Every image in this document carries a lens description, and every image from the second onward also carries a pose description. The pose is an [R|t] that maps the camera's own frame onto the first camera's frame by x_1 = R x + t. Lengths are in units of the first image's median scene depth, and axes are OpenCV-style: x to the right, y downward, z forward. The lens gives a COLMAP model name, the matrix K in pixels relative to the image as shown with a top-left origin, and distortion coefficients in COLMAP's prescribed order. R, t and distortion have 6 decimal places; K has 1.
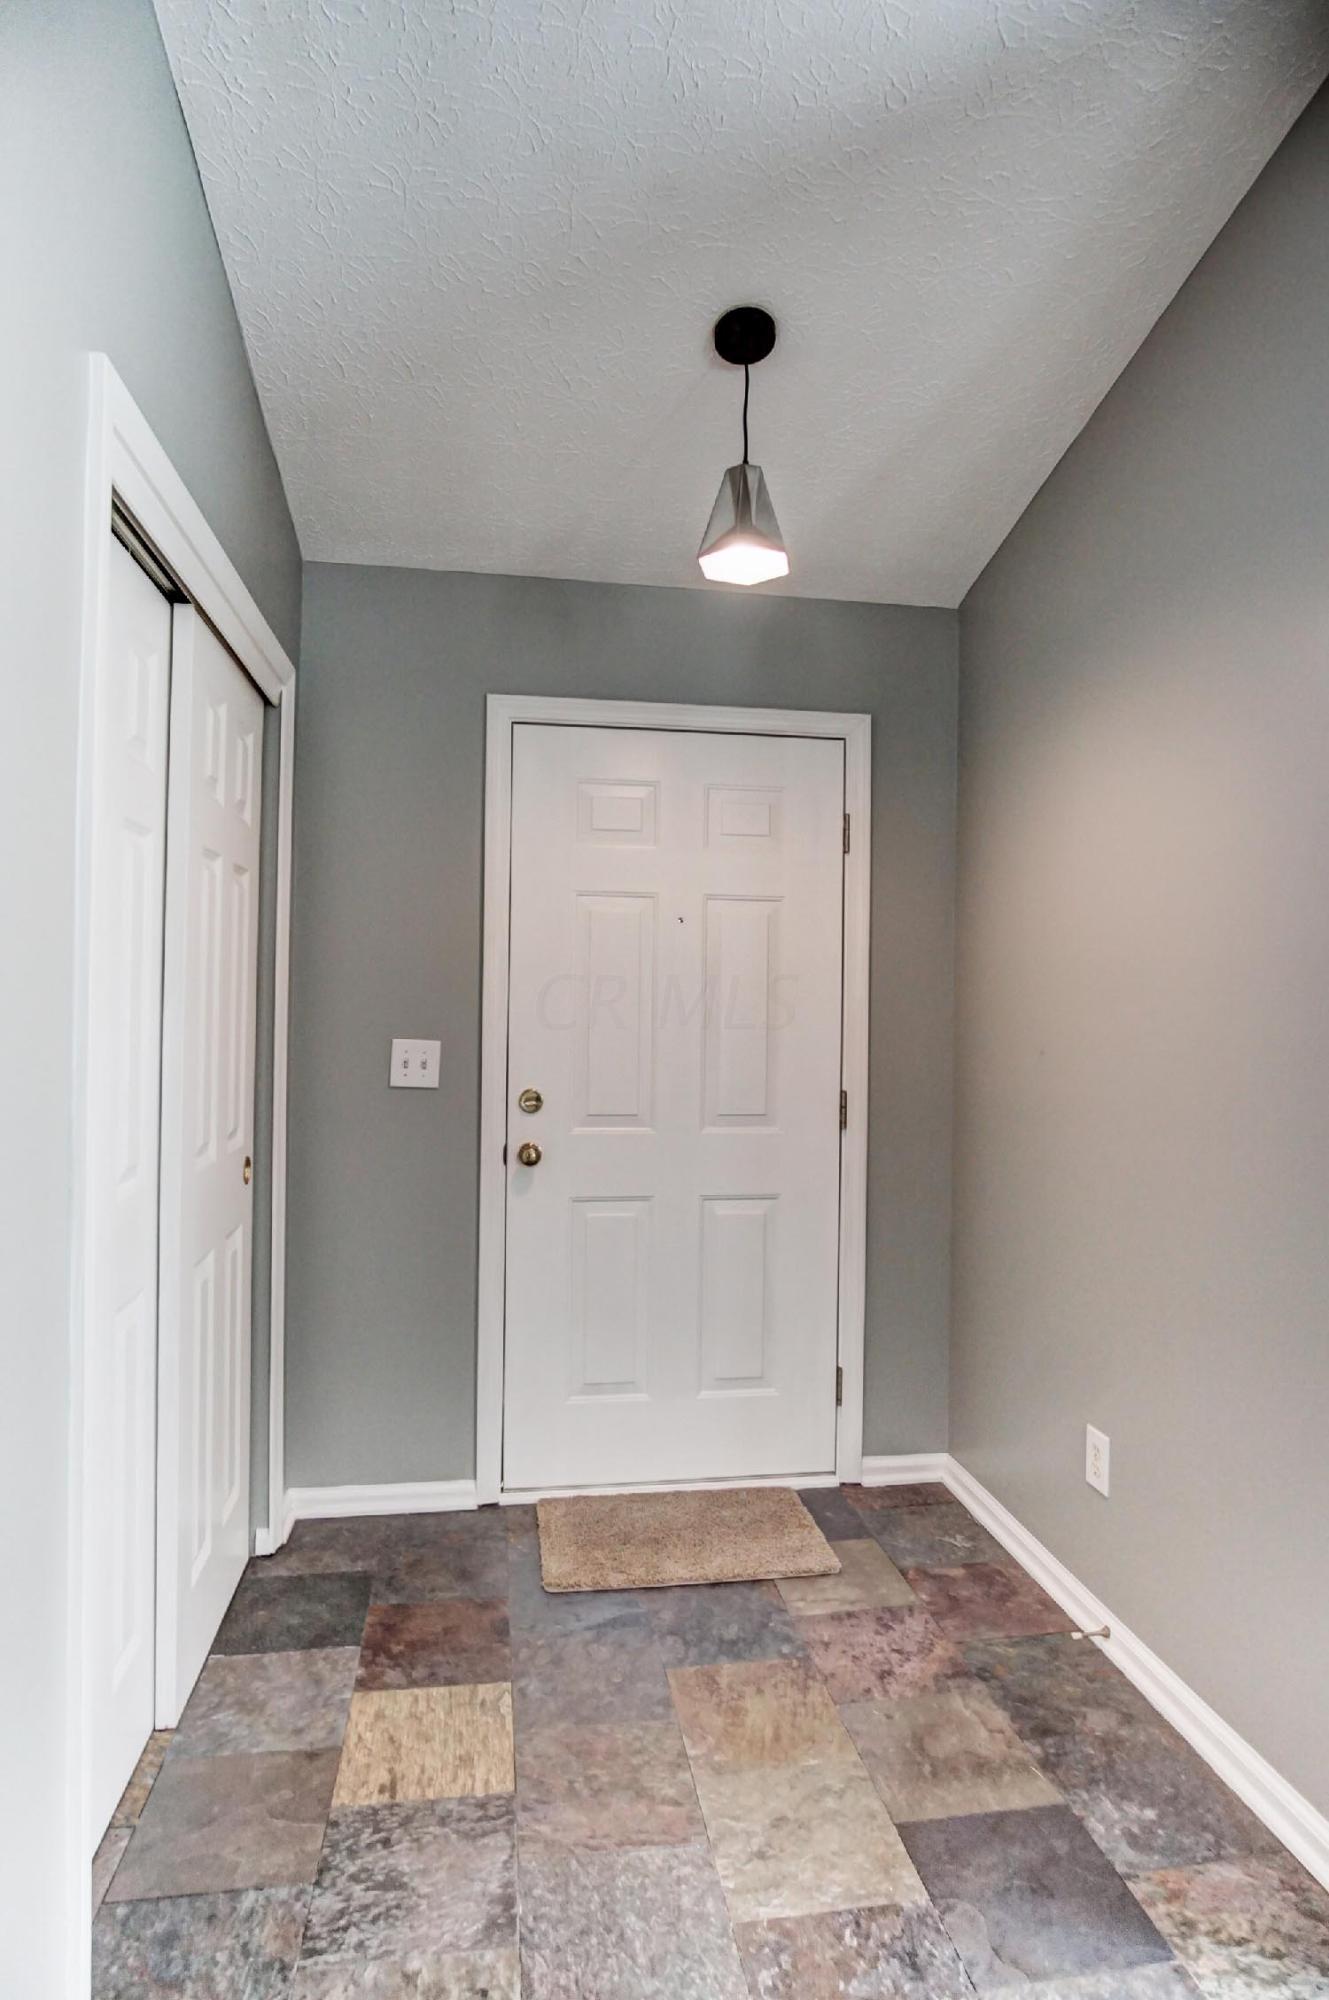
lens RADIAL K [[1101.6, 0, 653.3], [0, 1101.6, 1015.0], [0, 0, 1]] dist [-0.024338, 0.001329]
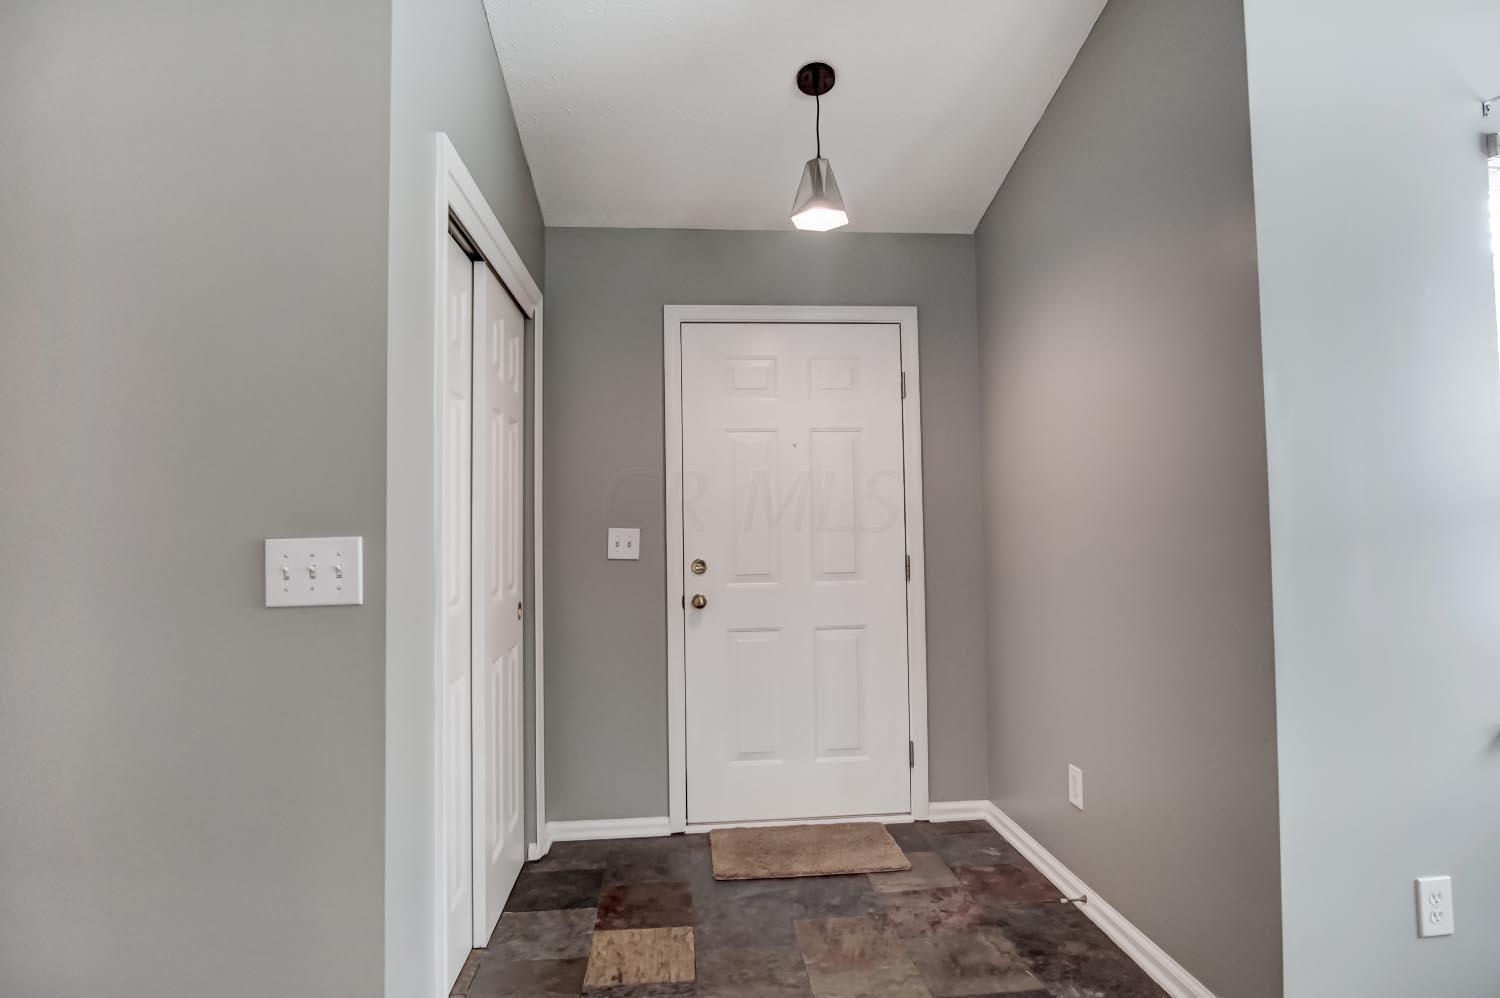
lens RADIAL K [[826.2, 0, 756.2], [0, 826.2, 488.3], [0, 0, 1]] dist [-0.024338, 0.001329]
pose [[0.998162, -0.034297, -0.049956, 0.035208], [0.031551, 0.998002, -0.054747, 0.042947], [0.051734, 0.053070, 0.997250, -0.177794]]
